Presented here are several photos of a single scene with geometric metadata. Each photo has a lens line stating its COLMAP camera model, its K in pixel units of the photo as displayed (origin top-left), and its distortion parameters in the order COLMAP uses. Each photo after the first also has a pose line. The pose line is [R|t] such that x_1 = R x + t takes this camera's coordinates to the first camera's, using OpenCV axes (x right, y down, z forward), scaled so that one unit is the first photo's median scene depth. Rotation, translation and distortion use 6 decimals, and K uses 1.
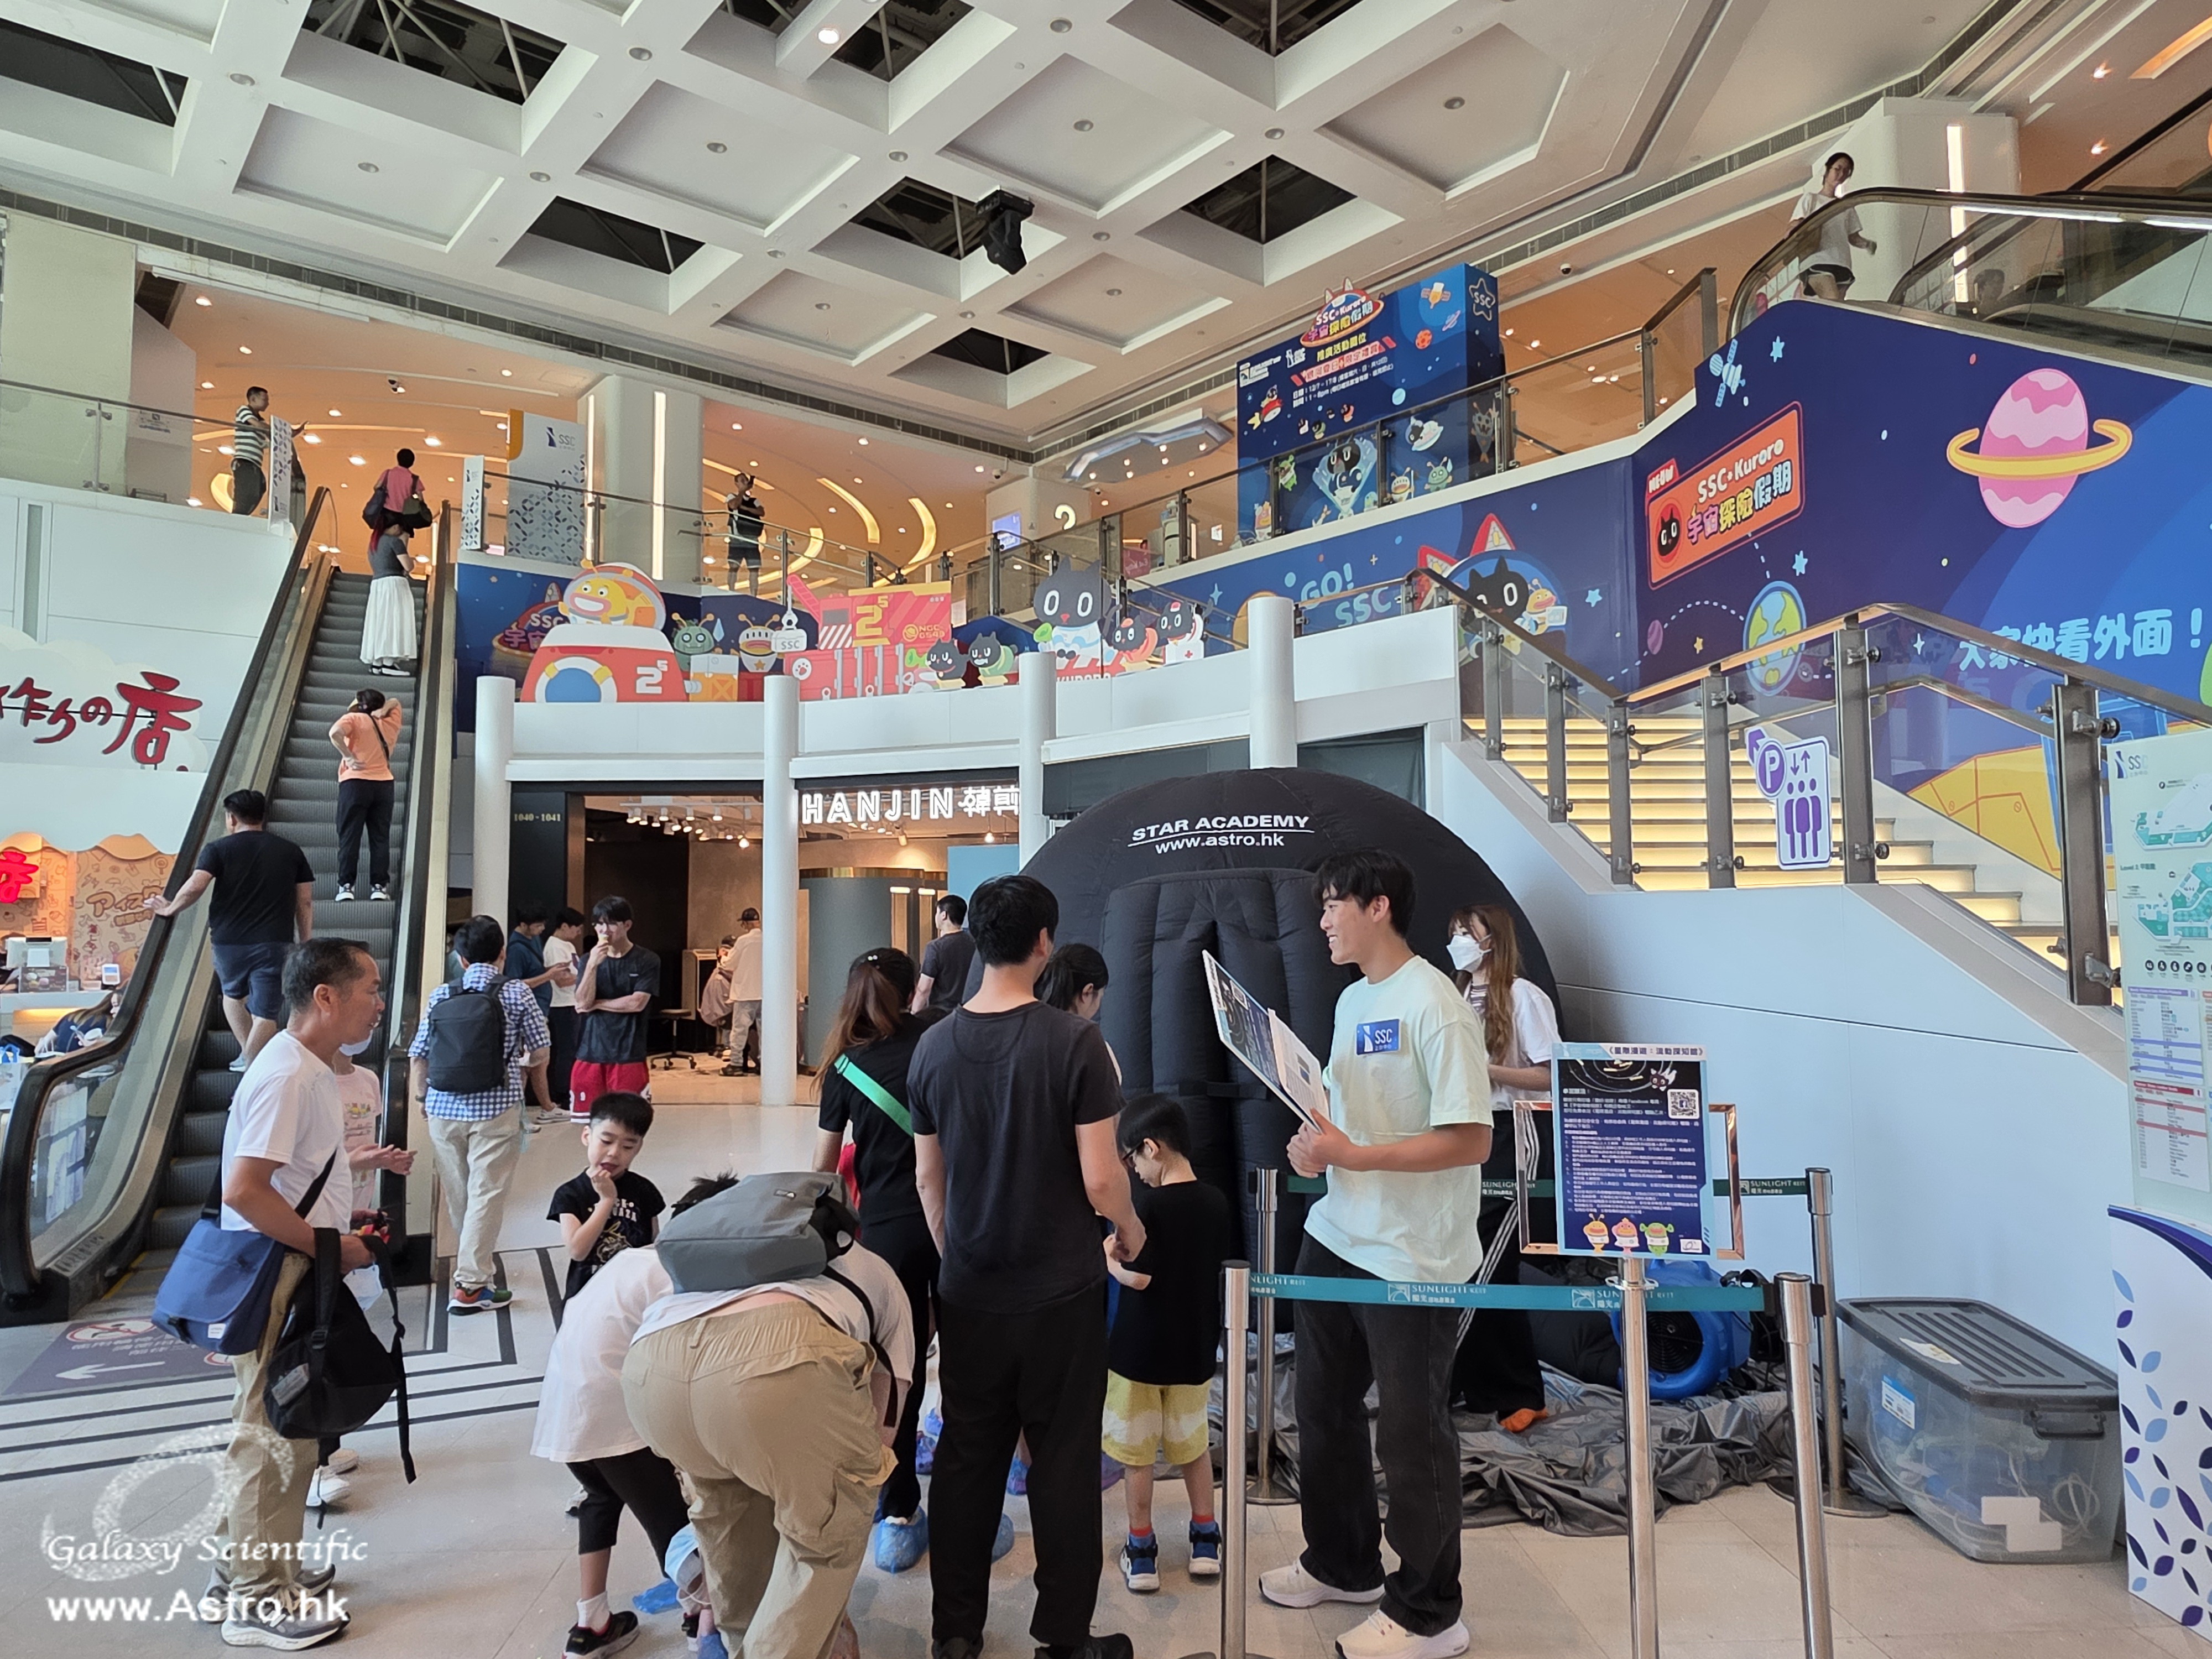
lens RADIAL K [[1390.2, 0, 1098.0], [0, 1390.2, 848.1], [0, 0, 1]] dist [0.007319, -0.003986]
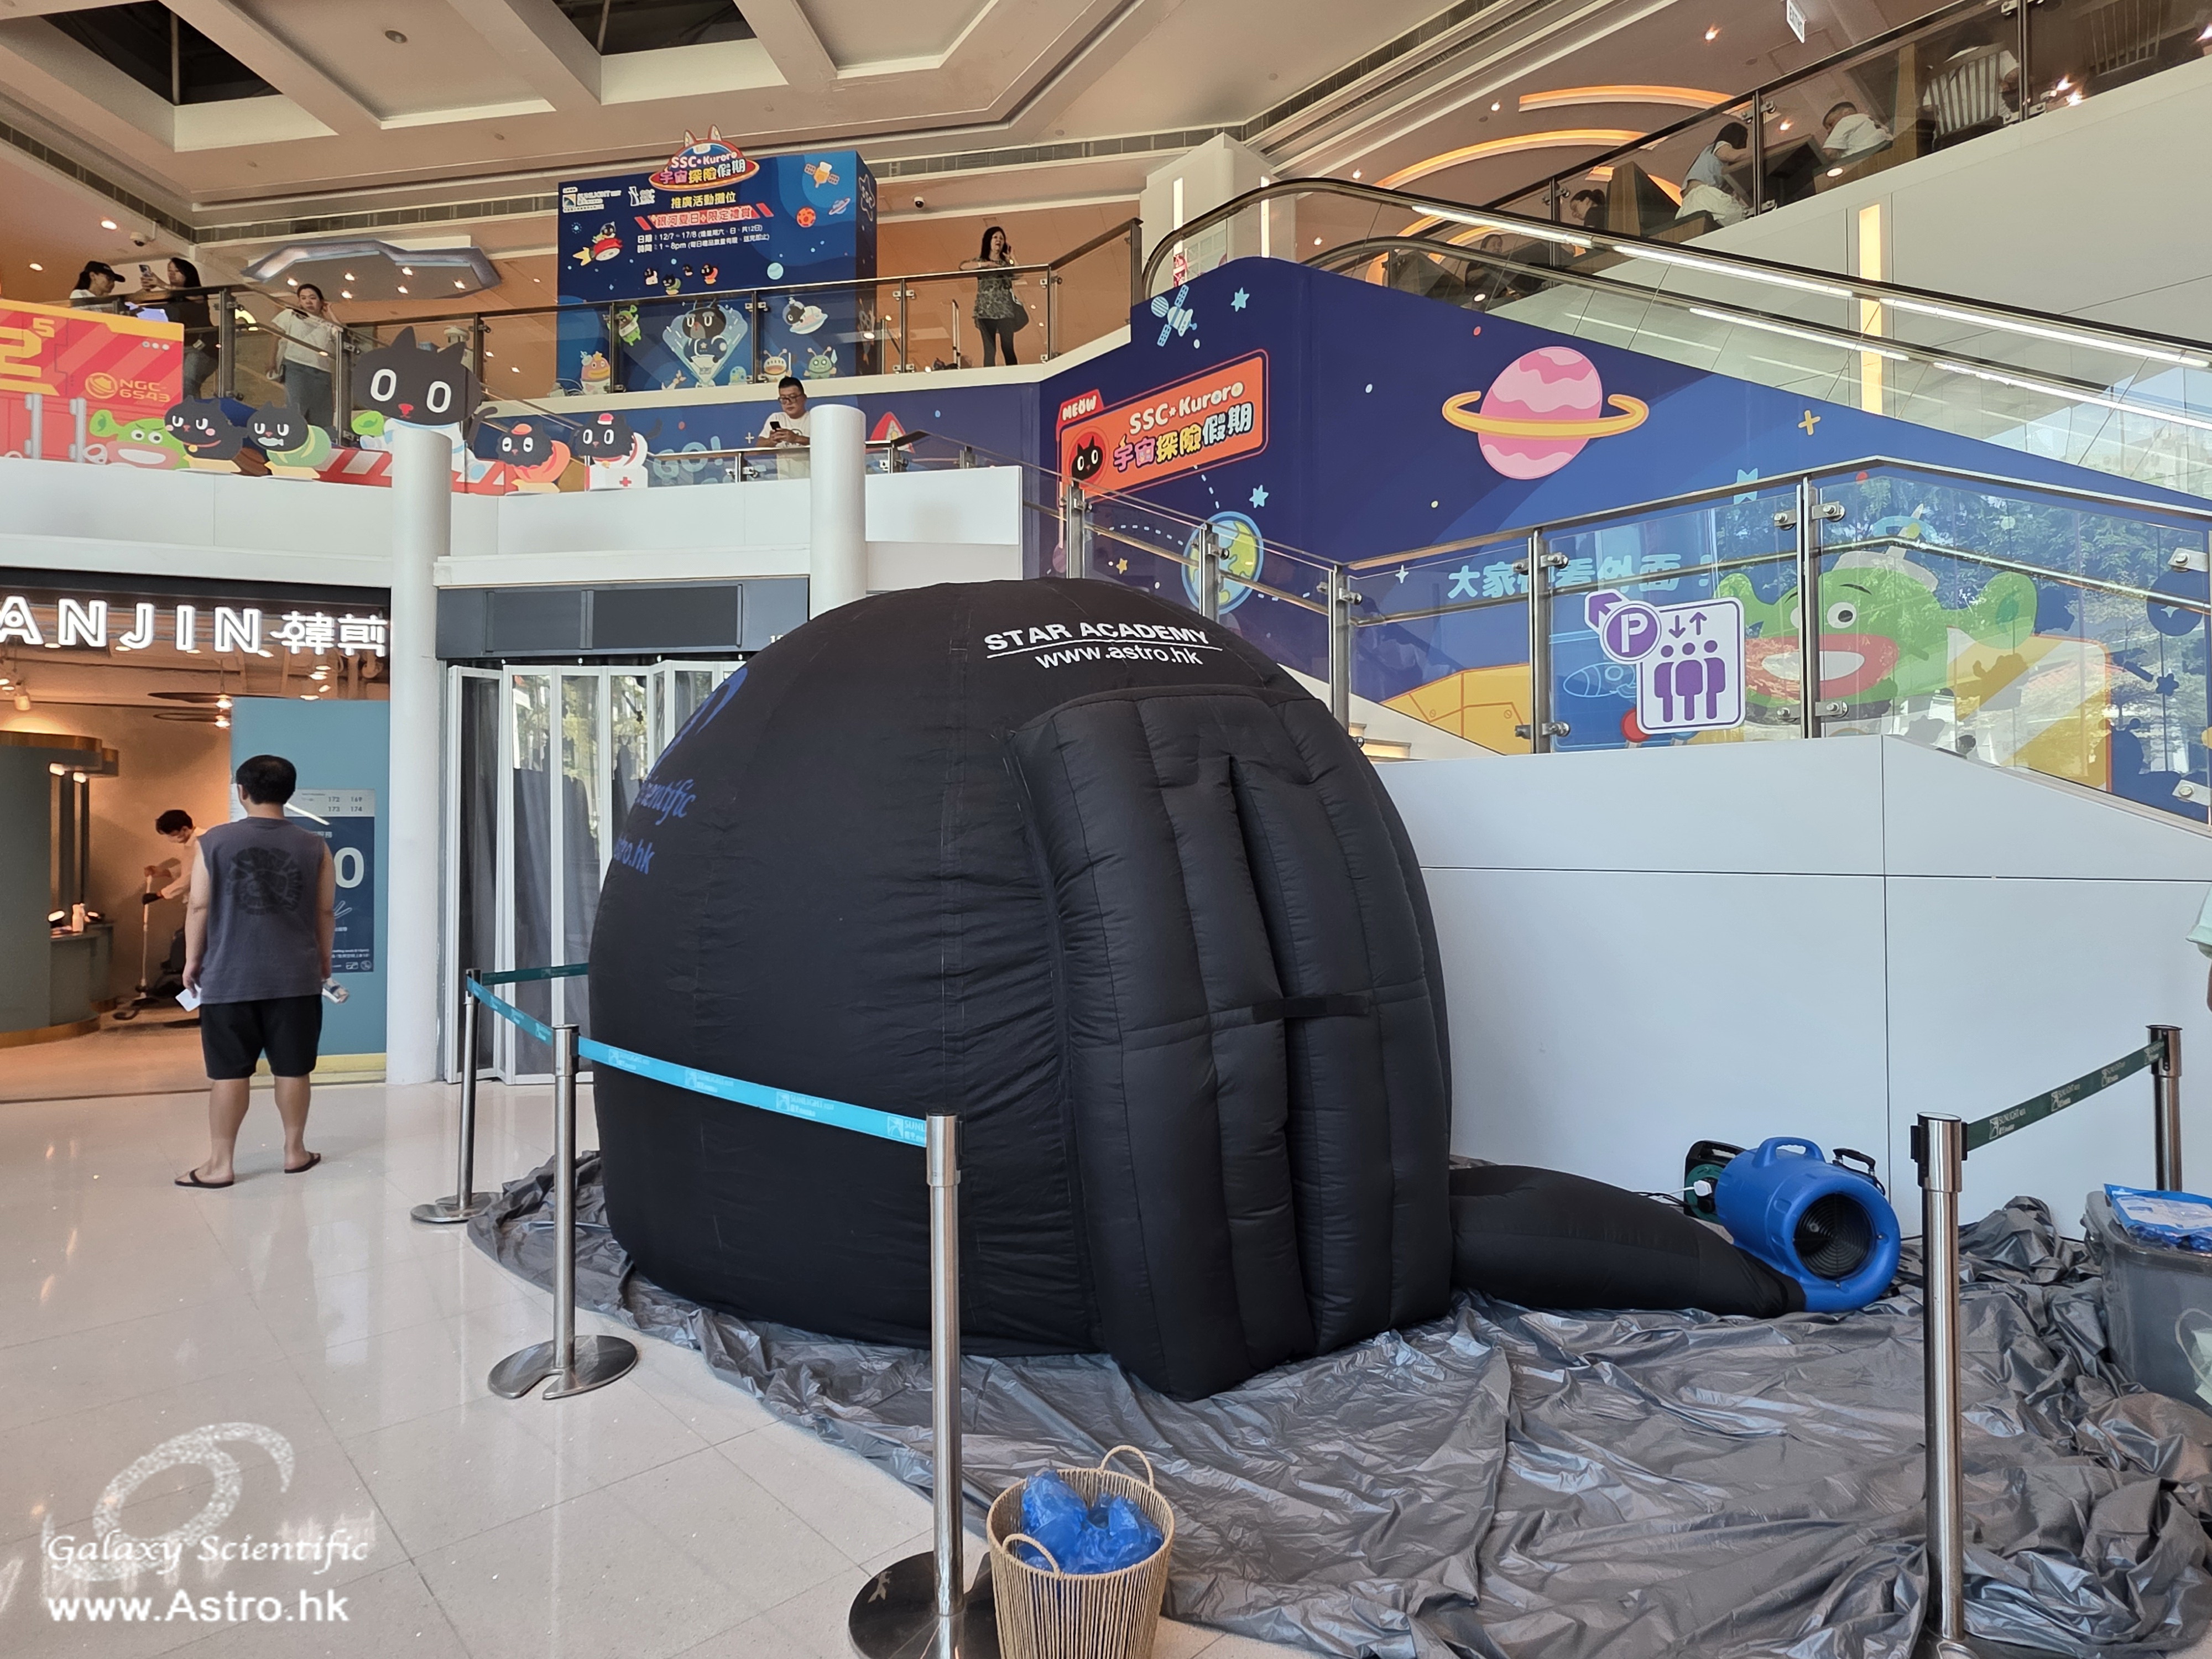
lens RADIAL K [[1161.5, 0, 1092.2], [0, 1161.5, 829.7], [0, 0, 1]] dist [0.002120, 0.000179]
pose [[0.754914, 0.009414, 0.655757, -0.139486], [-0.032581, 0.999201, 0.023163, 0.030819], [-0.655015, -0.038851, 0.754617, 0.252921]]
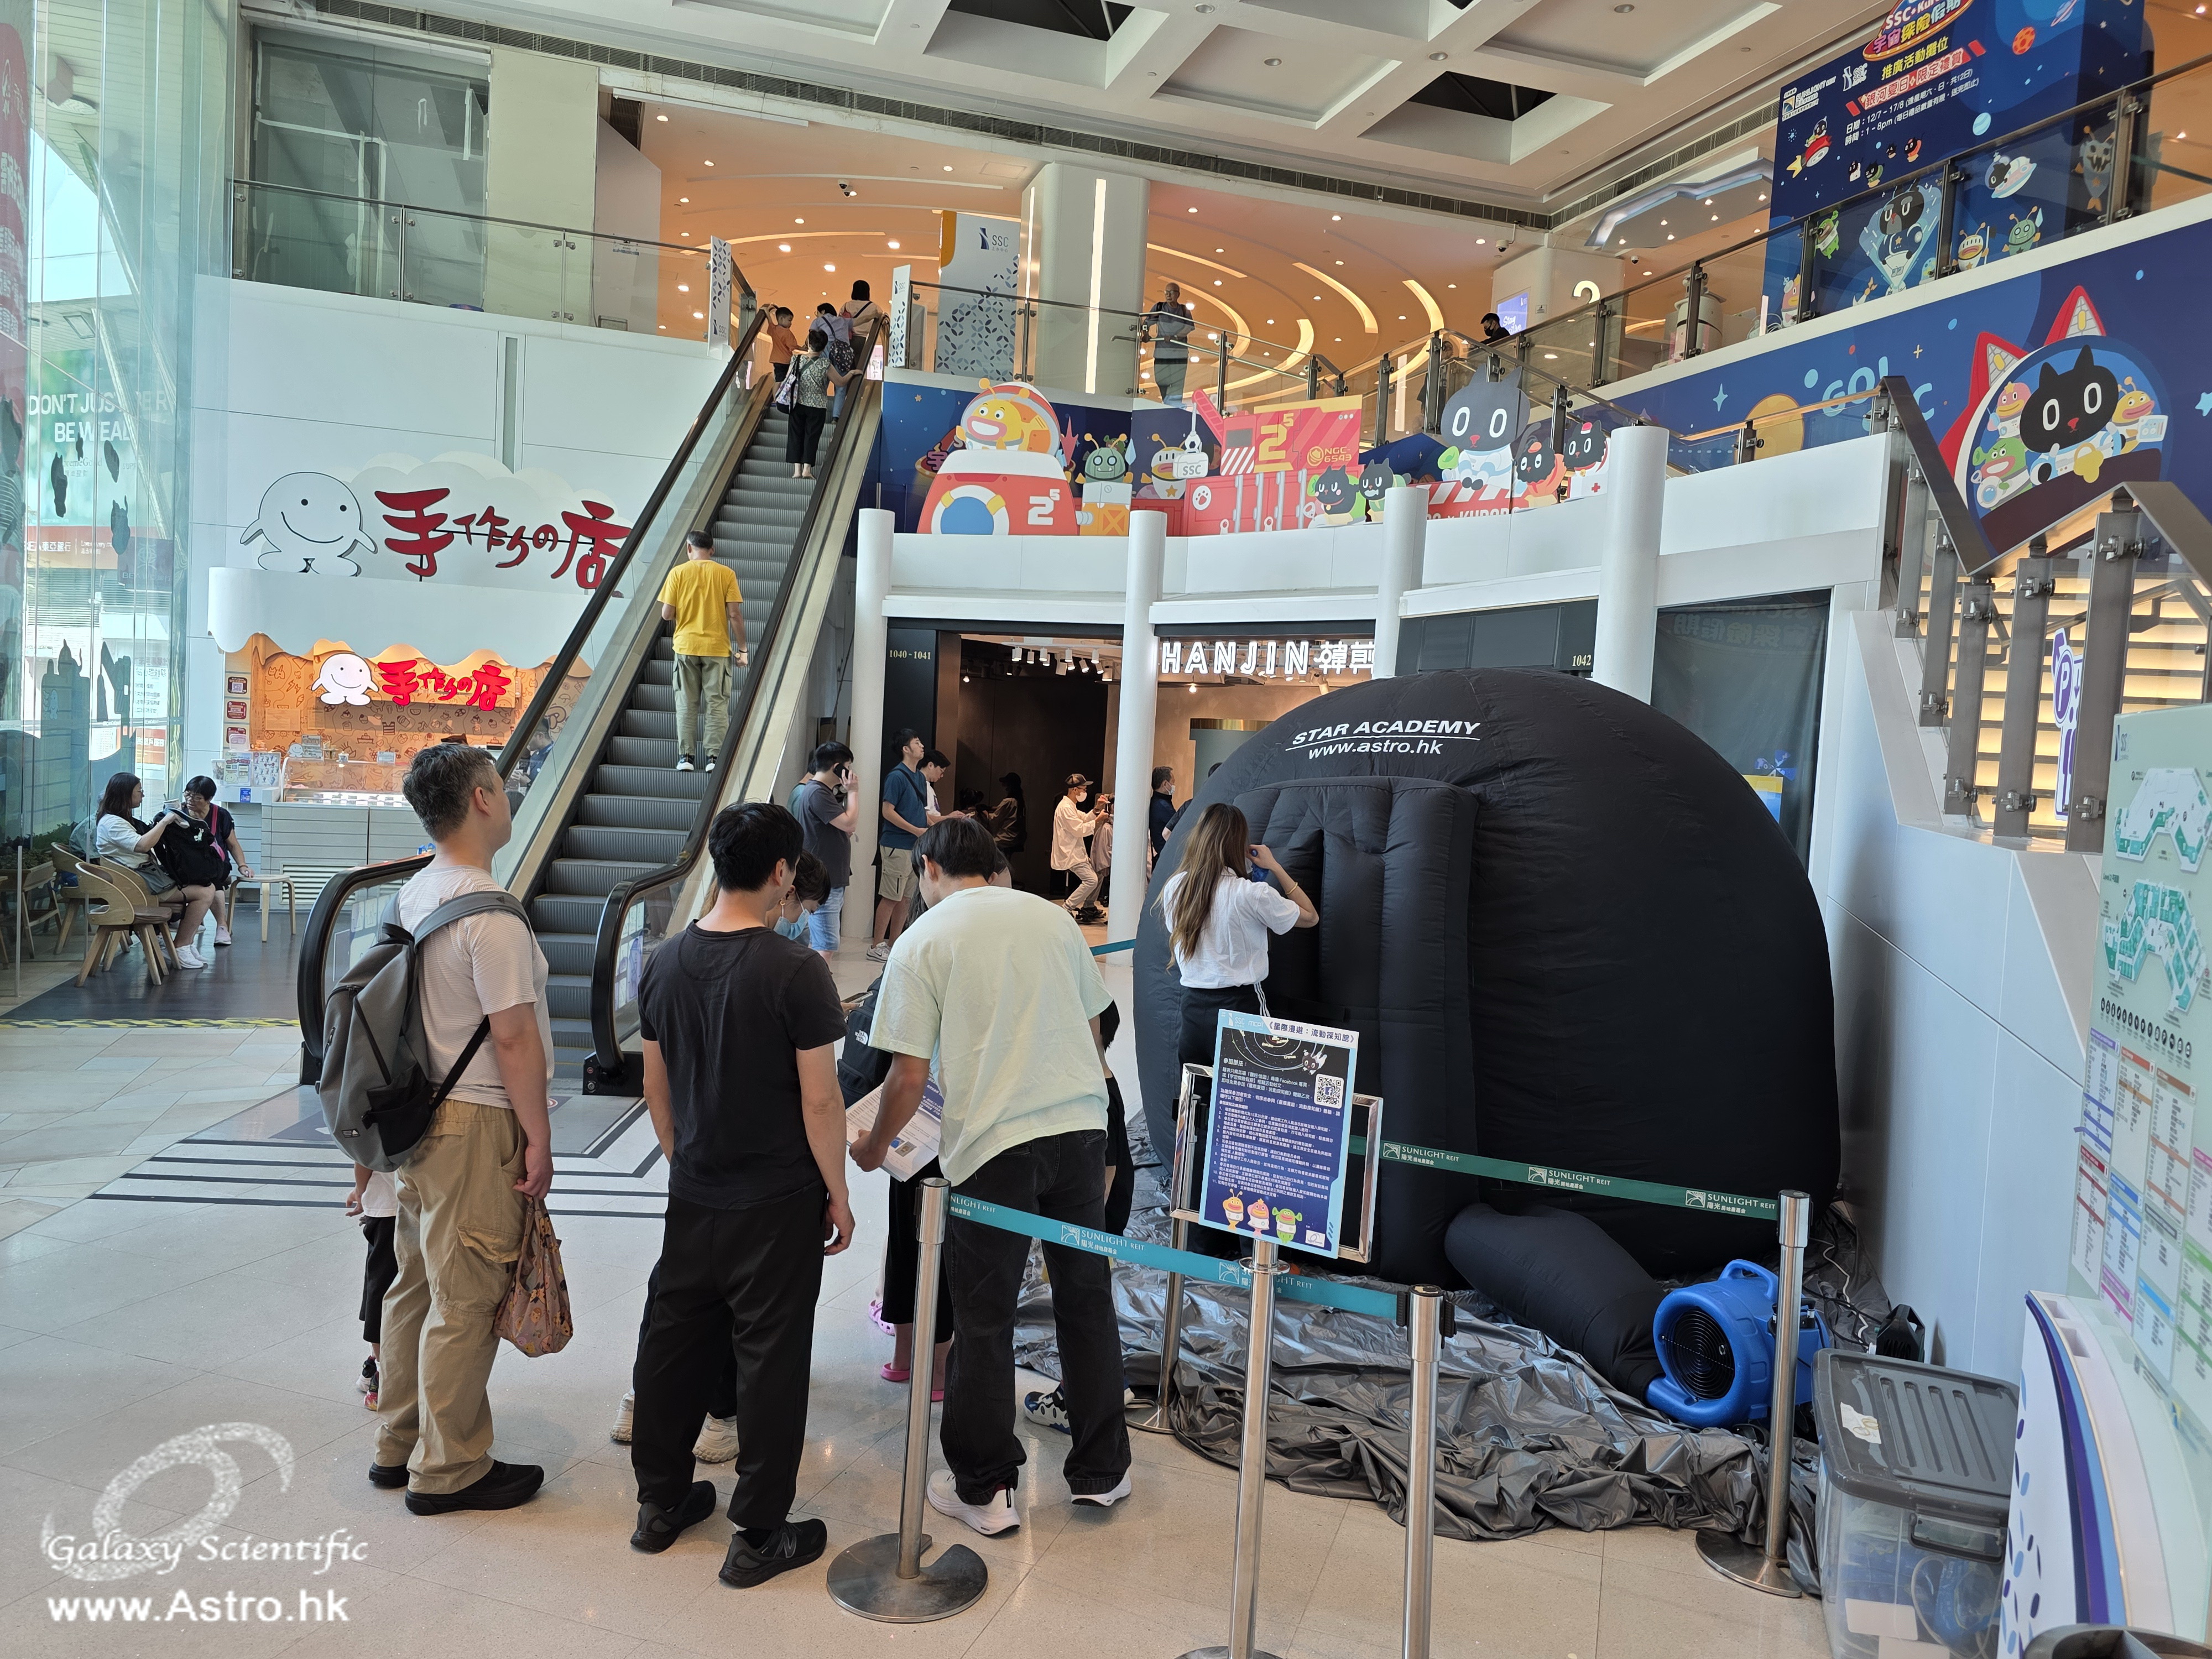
lens RADIAL K [[1591.5, 0, 1119.6], [0, 1591.5, 856.6], [0, 0, 1]] dist [0.057702, -0.055229]
pose [[0.930148, 0.084720, -0.357277, 0.132274], [-0.044224, 0.991783, 0.120045, -0.019293], [0.364511, -0.095860, 0.926252, -0.006952]]
